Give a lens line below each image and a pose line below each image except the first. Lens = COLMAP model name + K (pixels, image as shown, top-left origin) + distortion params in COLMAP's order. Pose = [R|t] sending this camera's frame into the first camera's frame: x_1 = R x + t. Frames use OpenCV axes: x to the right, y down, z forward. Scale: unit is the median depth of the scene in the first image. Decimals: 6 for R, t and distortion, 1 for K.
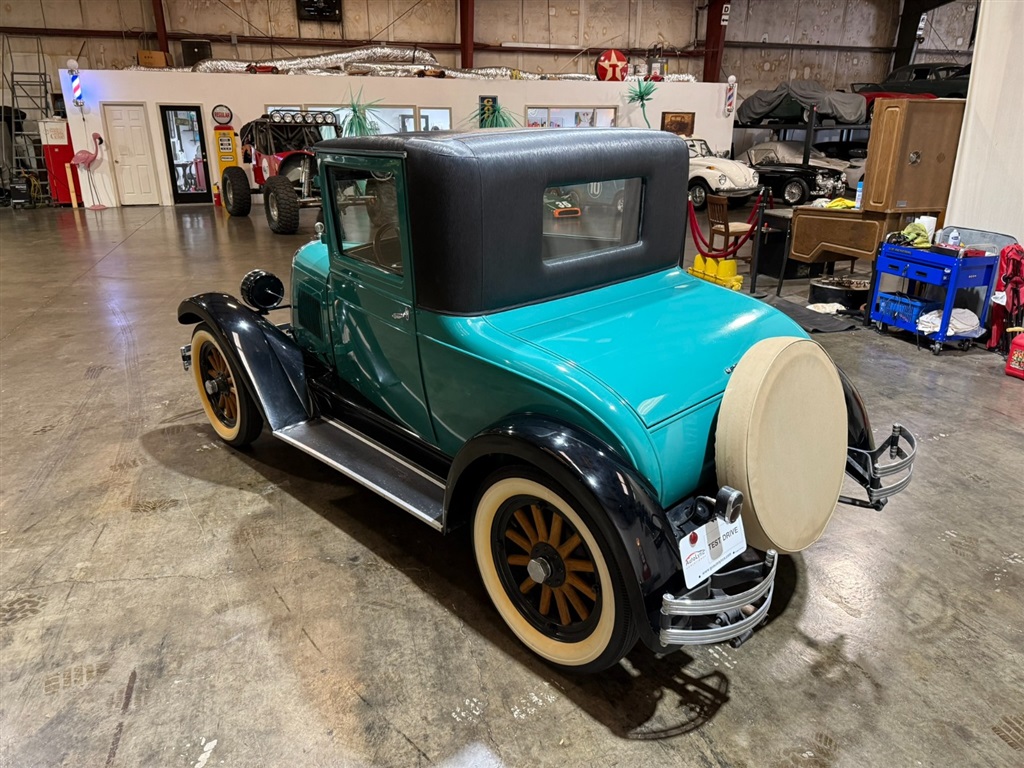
lens RADIAL K [[721.3, 0, 514.3], [0, 721.3, 380.9], [0, 0, 1]] dist [0.026615, -0.029487]
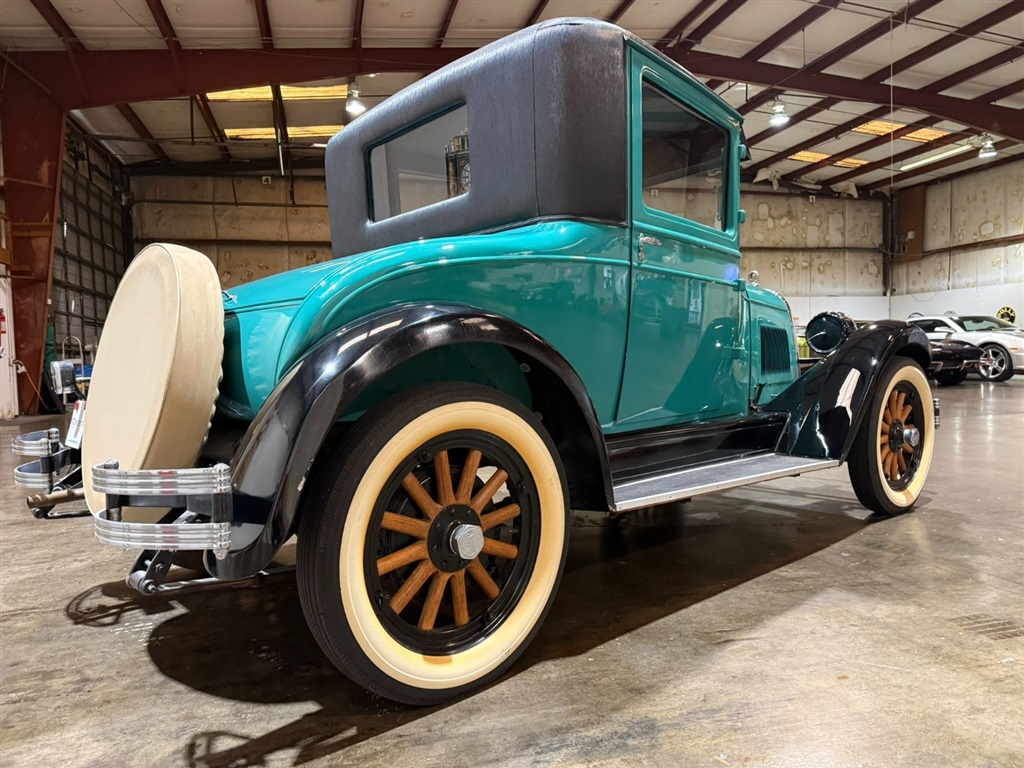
lens RADIAL K [[722.8, 0, 513.5], [0, 722.8, 388.5], [0, 0, 1]] dist [0.024731, -0.027356]
pose [[-0.049364, 0.044811, -0.997775, 0.449623], [-0.311198, 0.948574, 0.057998, -0.028703], [0.949062, 0.313368, -0.032880, 0.558078]]
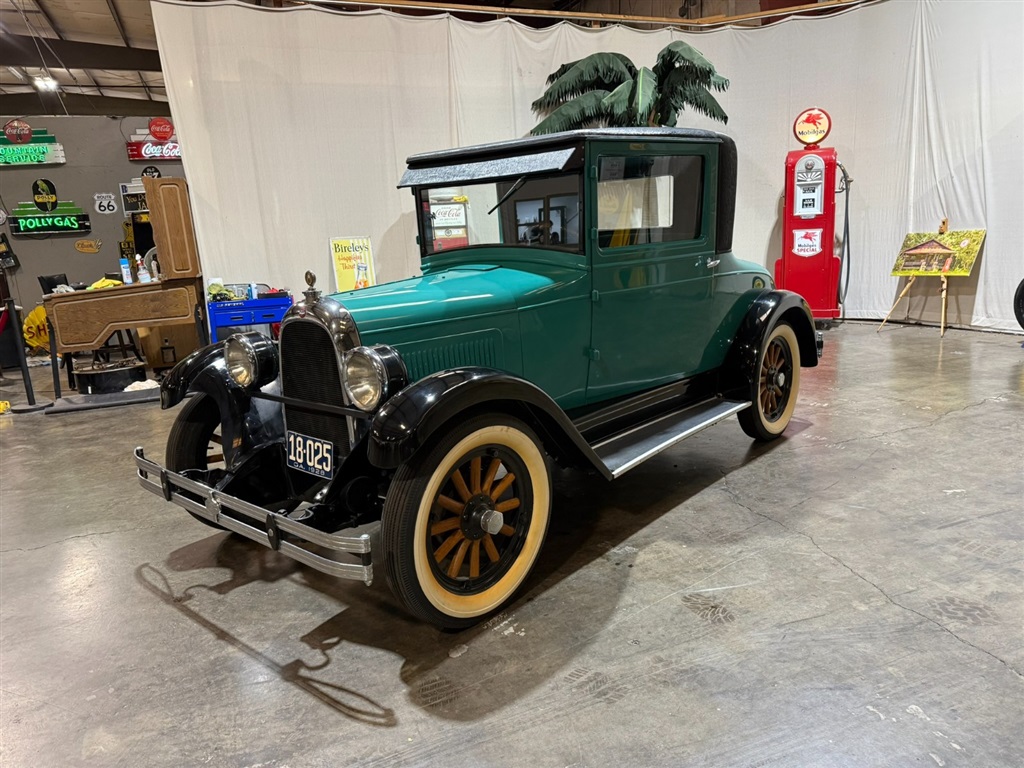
lens RADIAL K [[715.8, 0, 515.9], [0, 715.8, 386.7], [0, 0, 1]] dist [0.048358, -0.056920]
pose [[-0.080562, -0.205531, 0.975329, -0.633979], [0.386008, 0.895721, 0.220639, -0.138658], [-0.918971, 0.394260, 0.007176, 0.614294]]
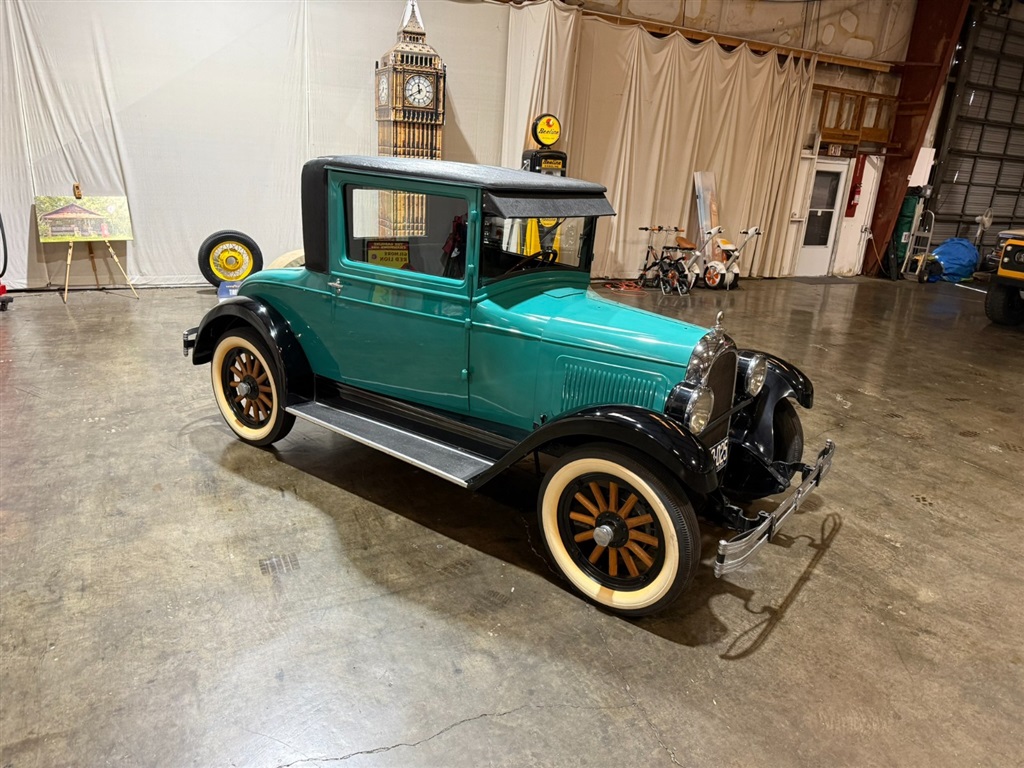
lens RADIAL K [[714.1, 0, 513.8], [0, 714.1, 381.5], [0, 0, 1]] dist [0.056902, -0.067743]
pose [[-0.986352, -0.018037, -0.163658, 0.043307], [-0.113893, 0.792550, 0.599076, -0.410071], [0.118902, 0.609540, -0.783788, 1.127235]]
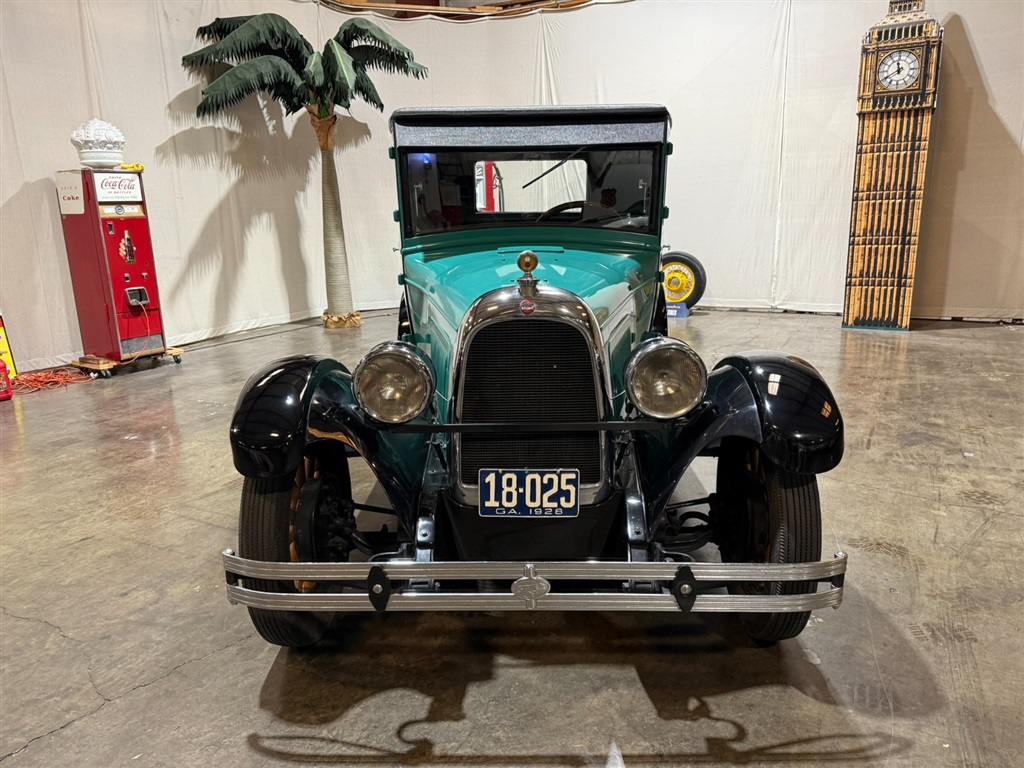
lens RADIAL K [[715.9, 0, 516.7], [0, 715.9, 380.2], [0, 0, 1]] dist [0.045616, -0.051757]
pose [[-0.698954, -0.154831, 0.698205, -0.421994], [0.261459, 0.853379, 0.450981, -0.250241], [-0.665659, 0.497767, -0.555991, 0.914956]]
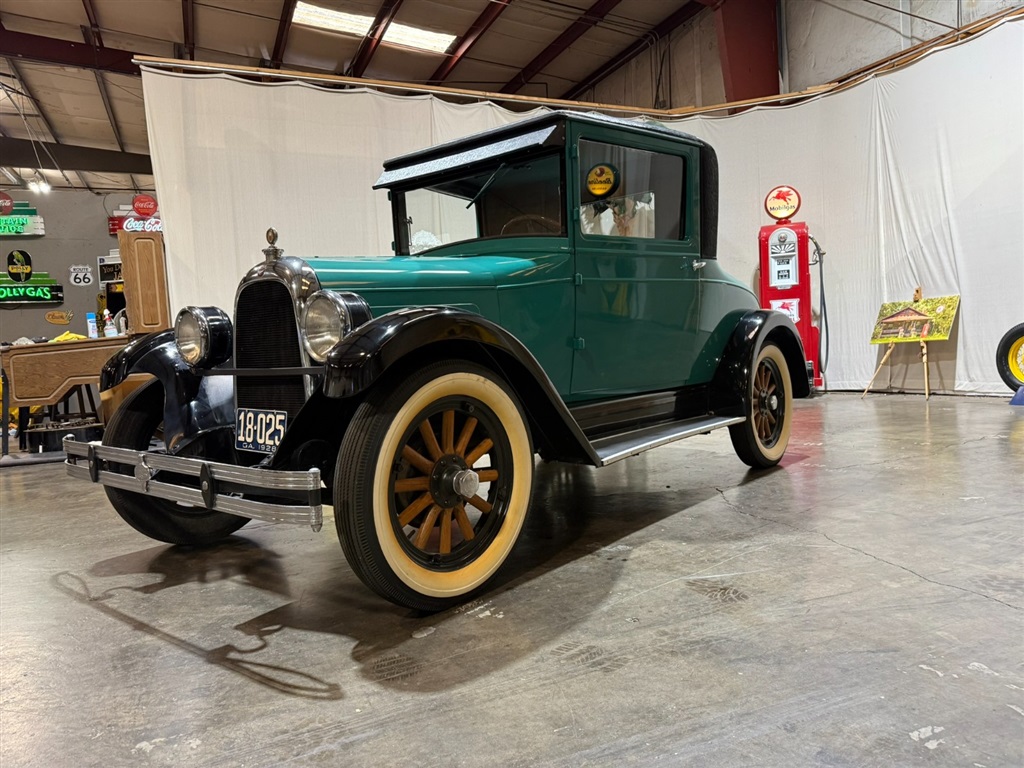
lens RADIAL K [[715.9, 0, 516.7], [0, 715.9, 380.2], [0, 0, 1]] dist [0.045616, -0.051757]
pose [[-0.108504, -0.041817, 0.993216, -0.605166], [0.381481, 0.920870, 0.080446, -0.056430], [-0.917987, 0.387621, -0.083966, 0.644911]]
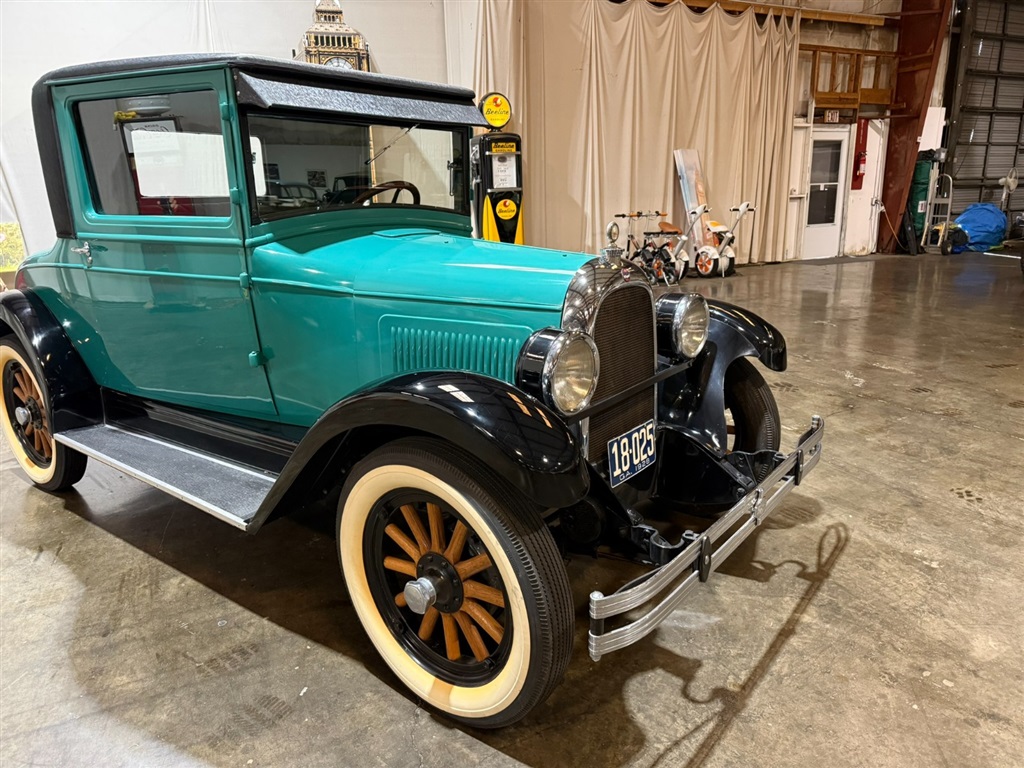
lens RADIAL K [[718.1, 0, 514.2], [0, 718.1, 384.0], [0, 0, 1]] dist [0.048528, -0.054544]
pose [[-0.990226, 0.057162, -0.127220, -0.098777], [-0.025892, 0.820956, 0.570404, -0.281999], [0.137047, 0.568123, -0.811452, 1.012744]]
